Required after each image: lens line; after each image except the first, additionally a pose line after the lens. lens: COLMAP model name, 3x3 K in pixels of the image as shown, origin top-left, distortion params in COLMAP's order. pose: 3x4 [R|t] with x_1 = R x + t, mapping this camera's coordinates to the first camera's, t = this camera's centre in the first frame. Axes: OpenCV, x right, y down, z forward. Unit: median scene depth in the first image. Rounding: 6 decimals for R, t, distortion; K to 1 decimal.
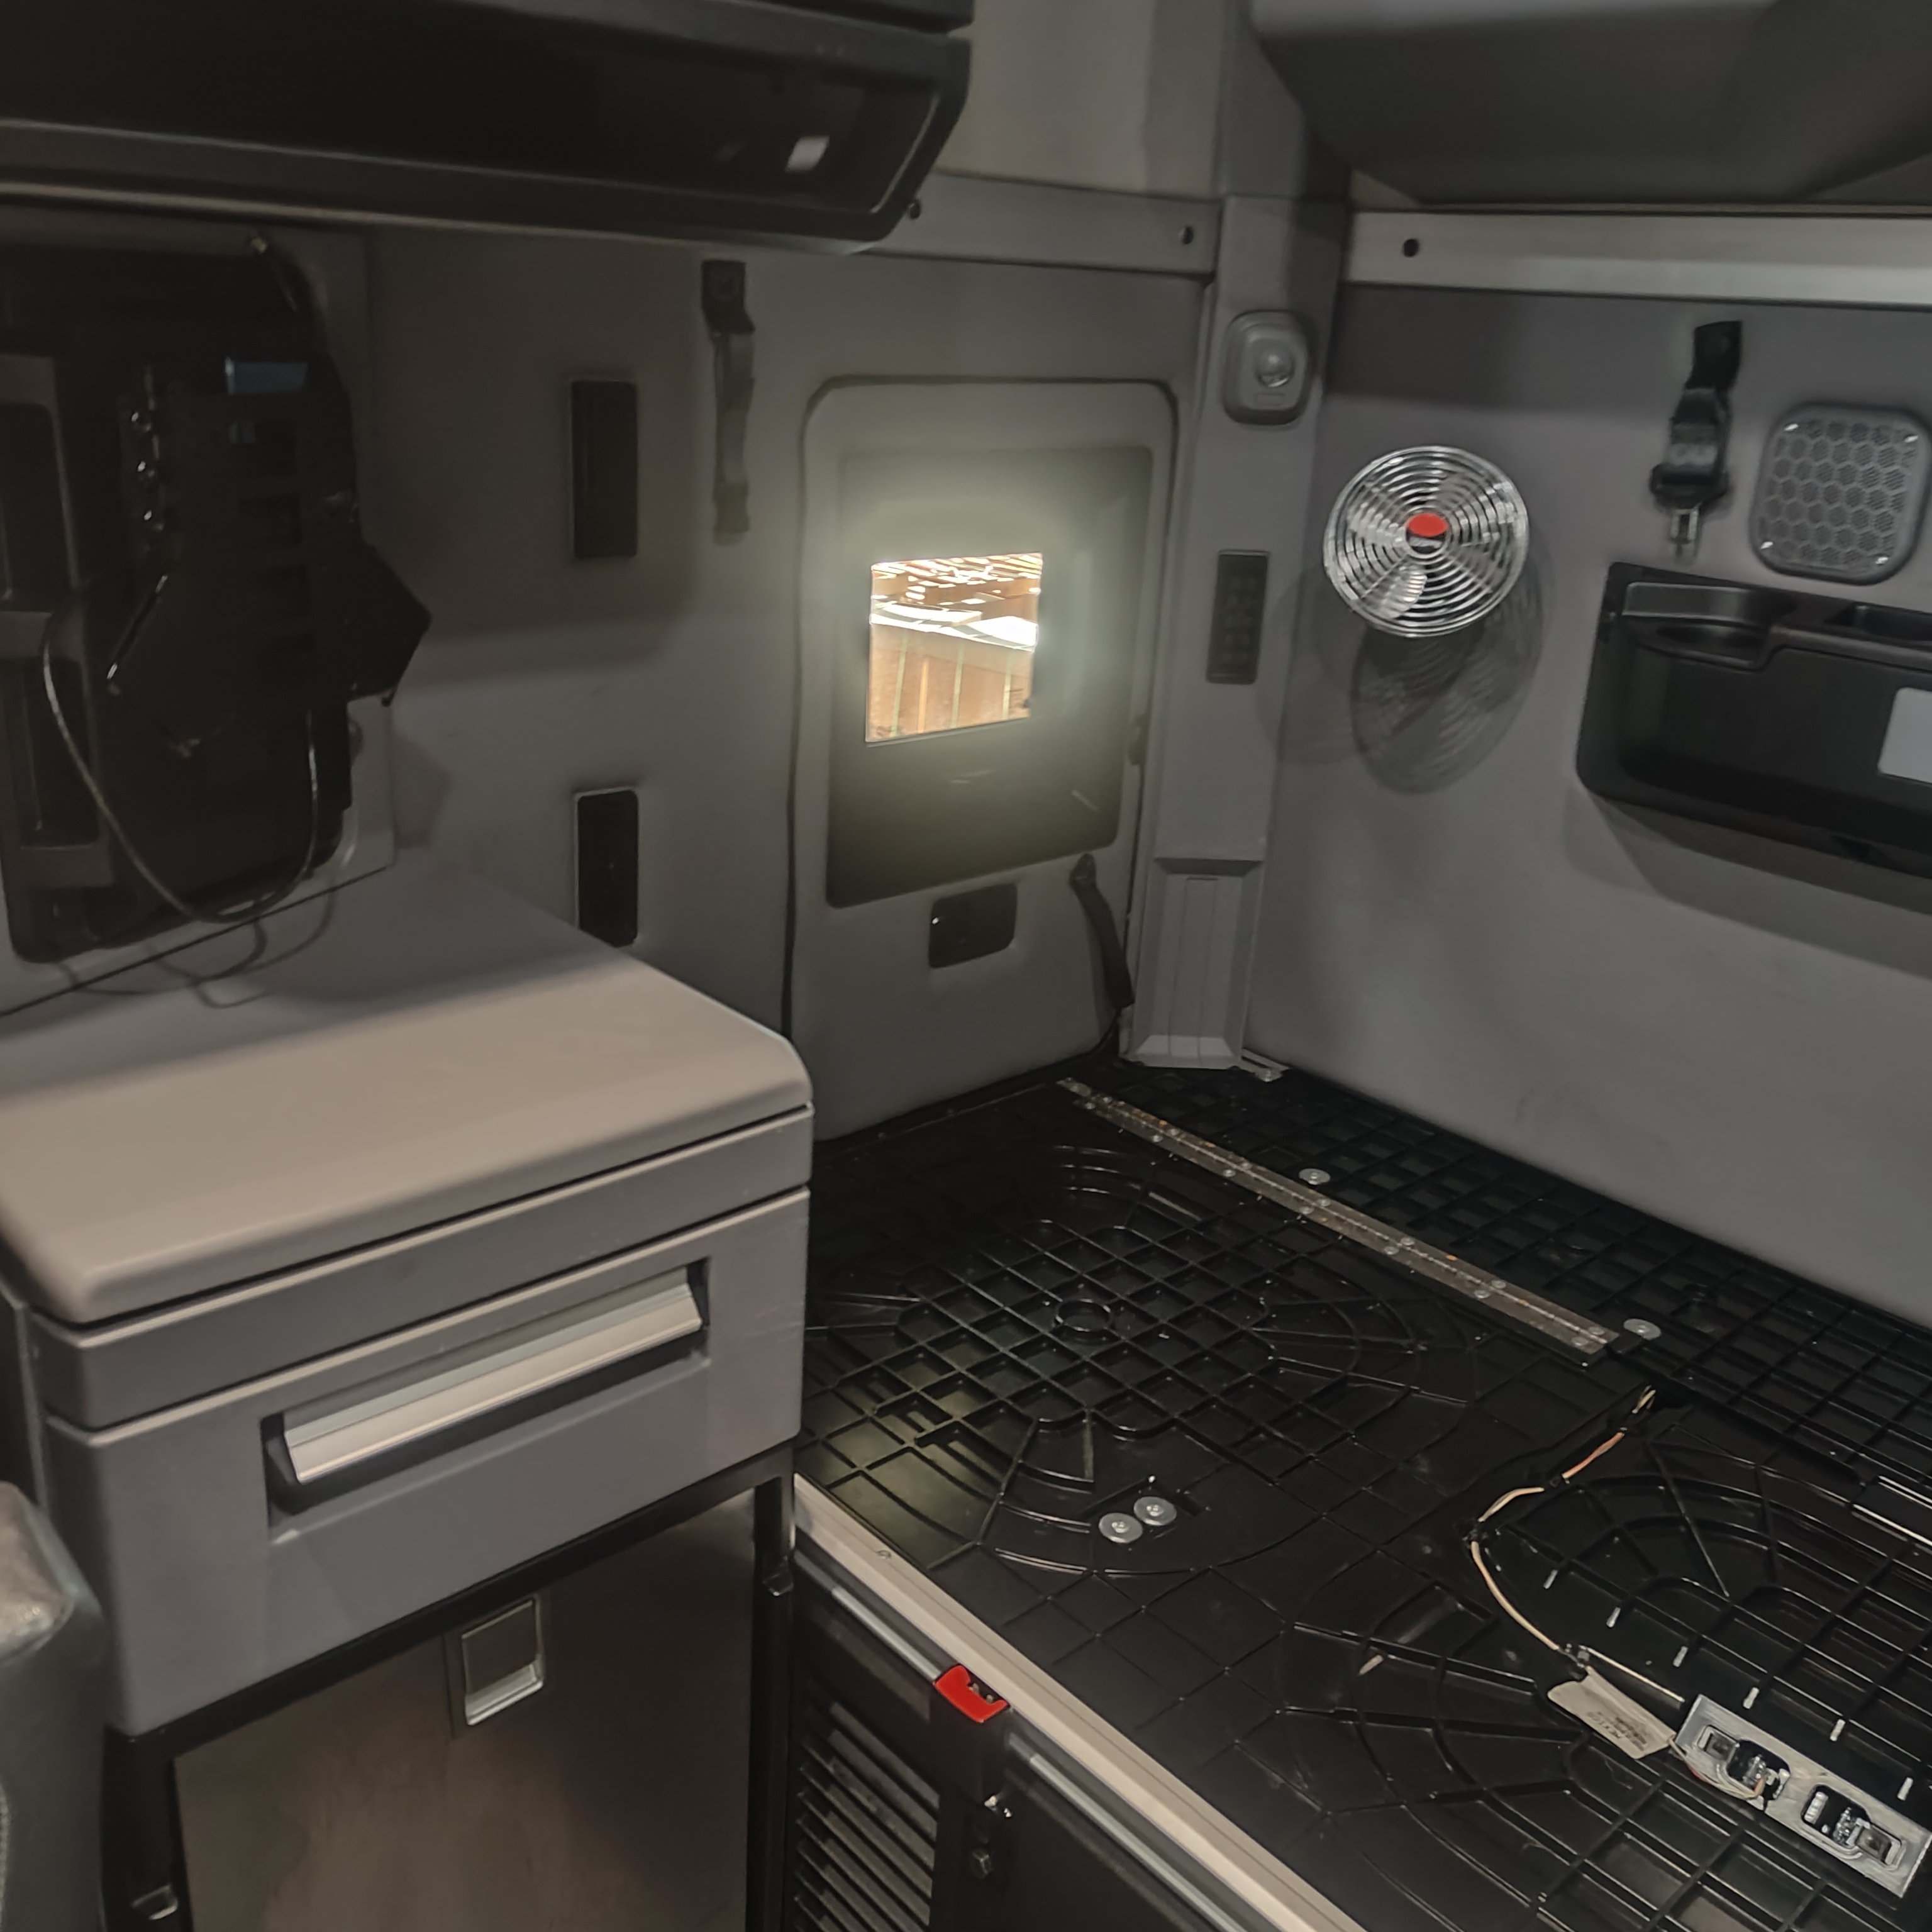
lens RADIAL K [[1821.1, 0, 963.8], [0, 1821.1, 988.6], [0, 0, 1]] dist [0.005287, -0.024795]
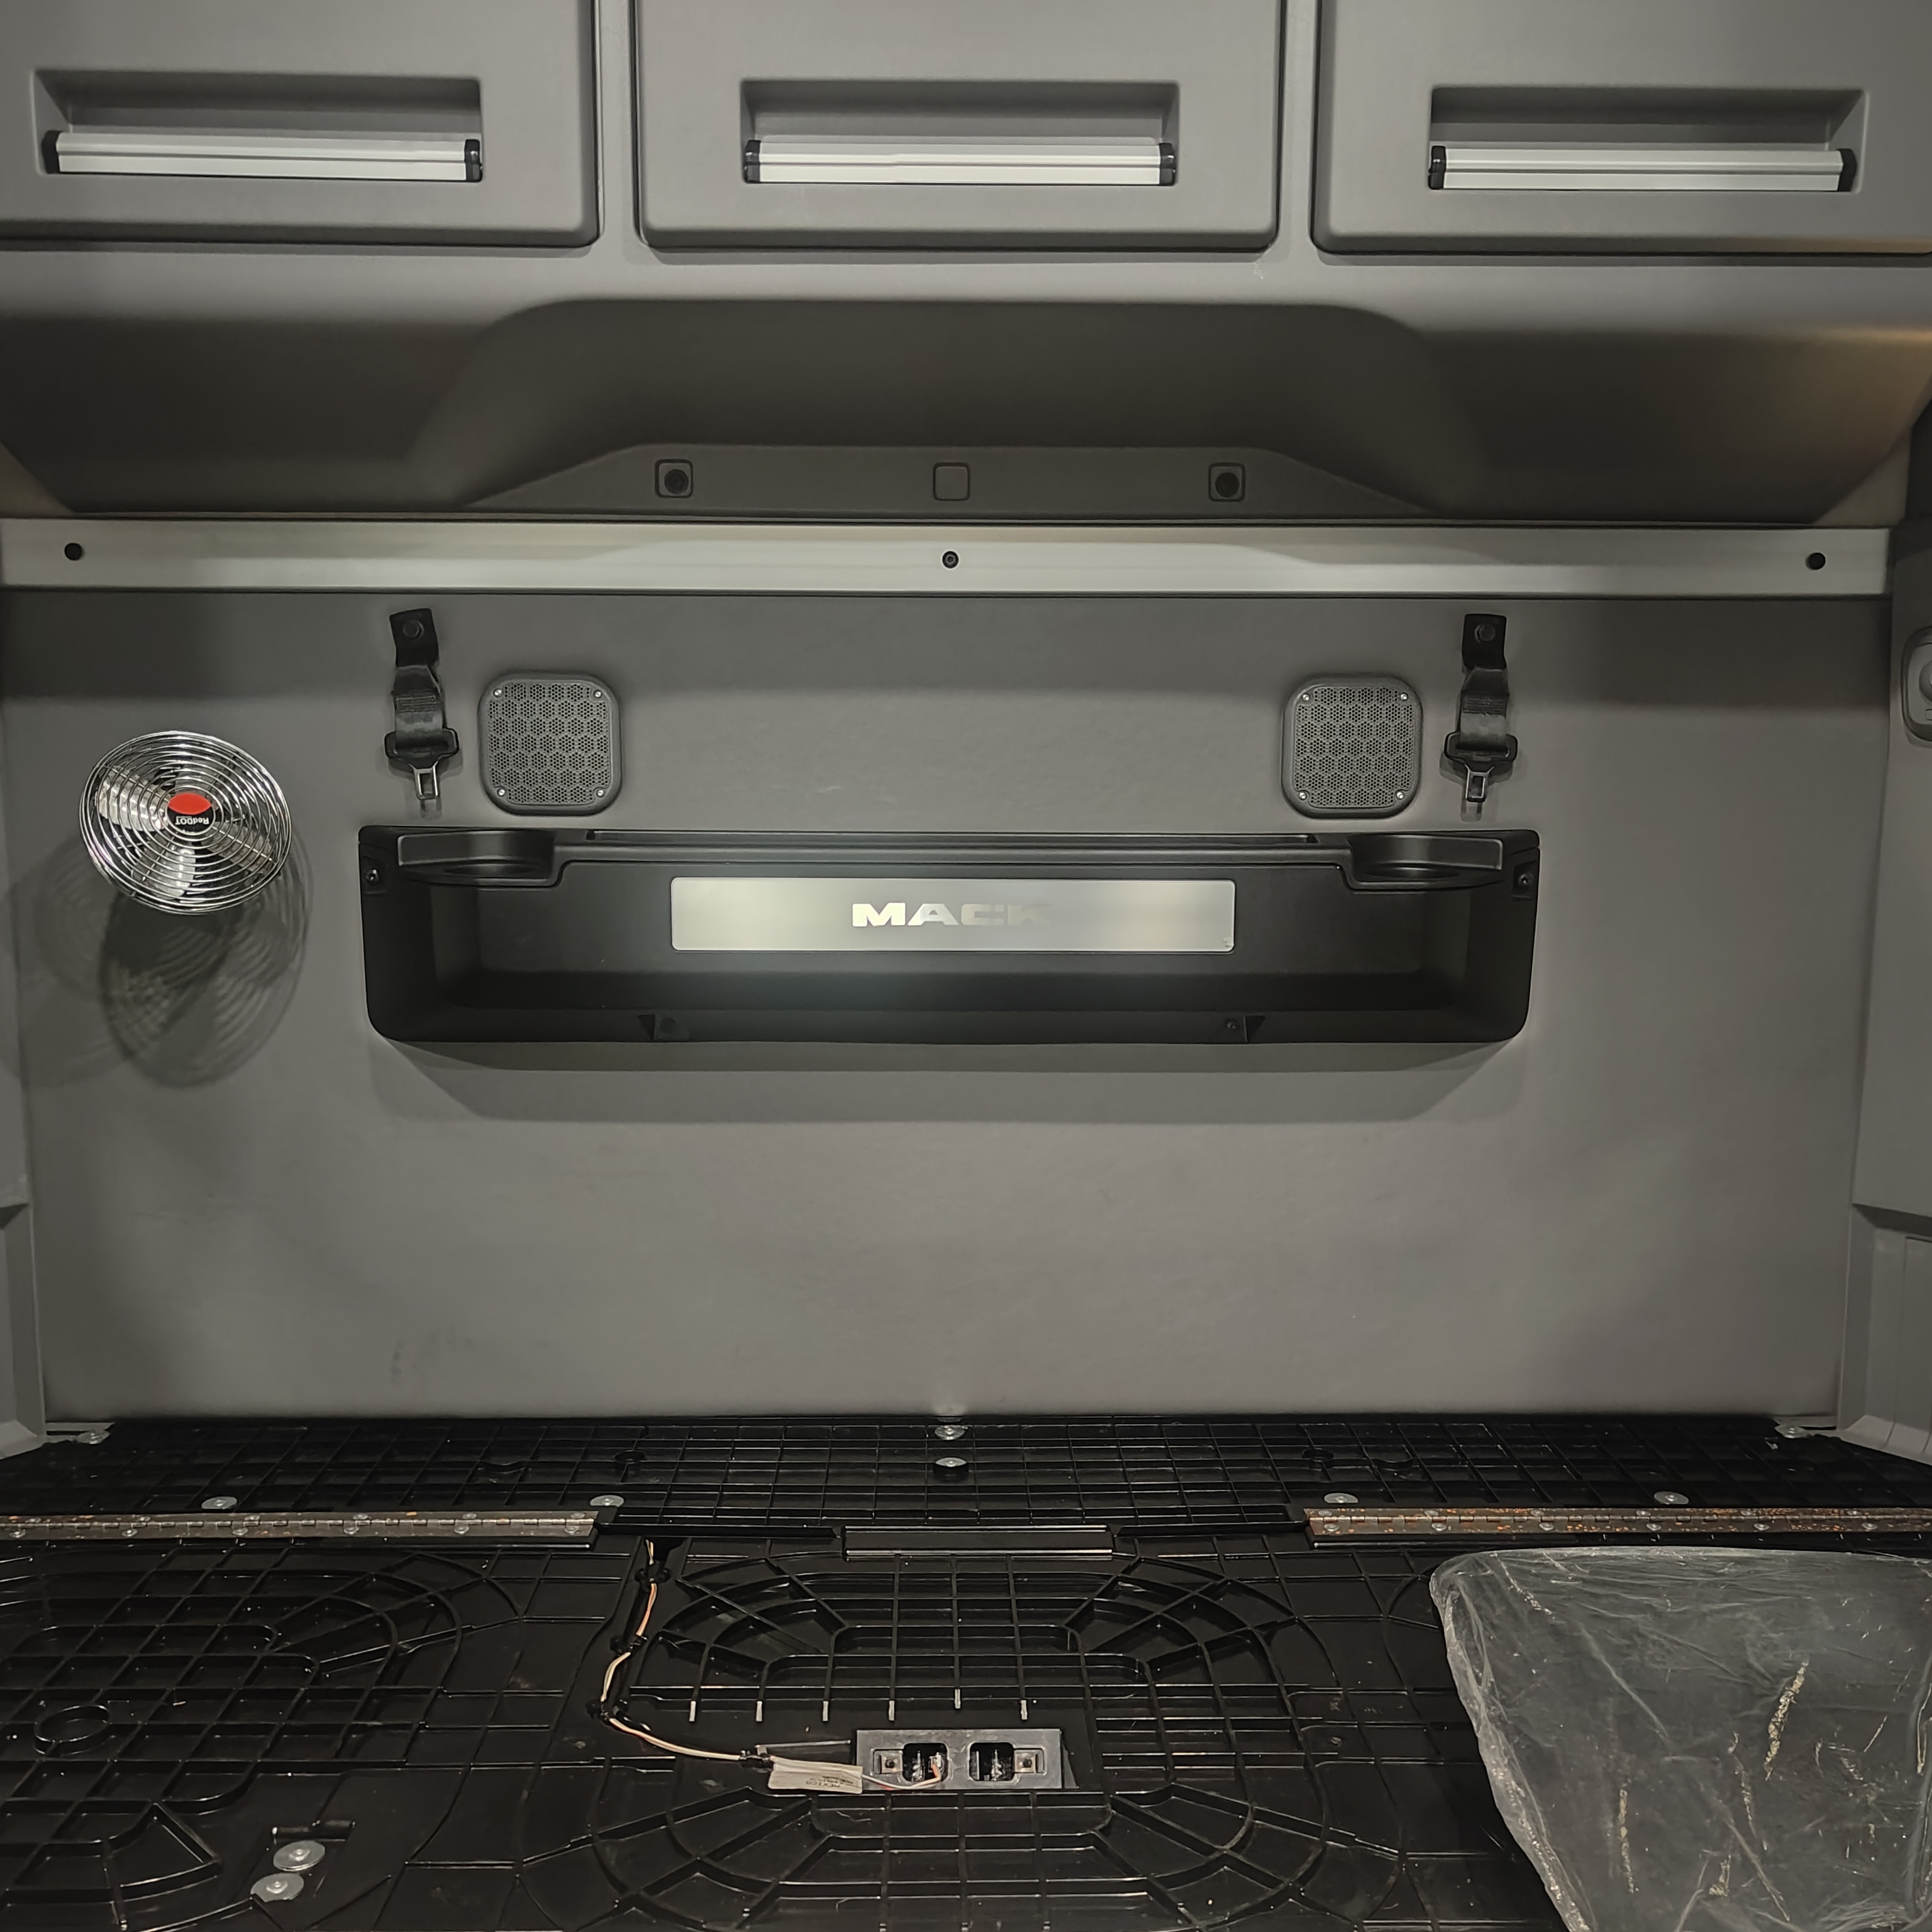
lens RADIAL K [[1816.3, 0, 966.6], [0, 1816.3, 1021.4], [0, 0, 1]] dist [-0.010901, -0.031378]
pose [[0.631200, -0.151991, 0.760582, -0.247181], [0.306857, 0.949540, -0.064906, 0.052681], [-0.712338, 0.274358, 0.645989, 0.090983]]
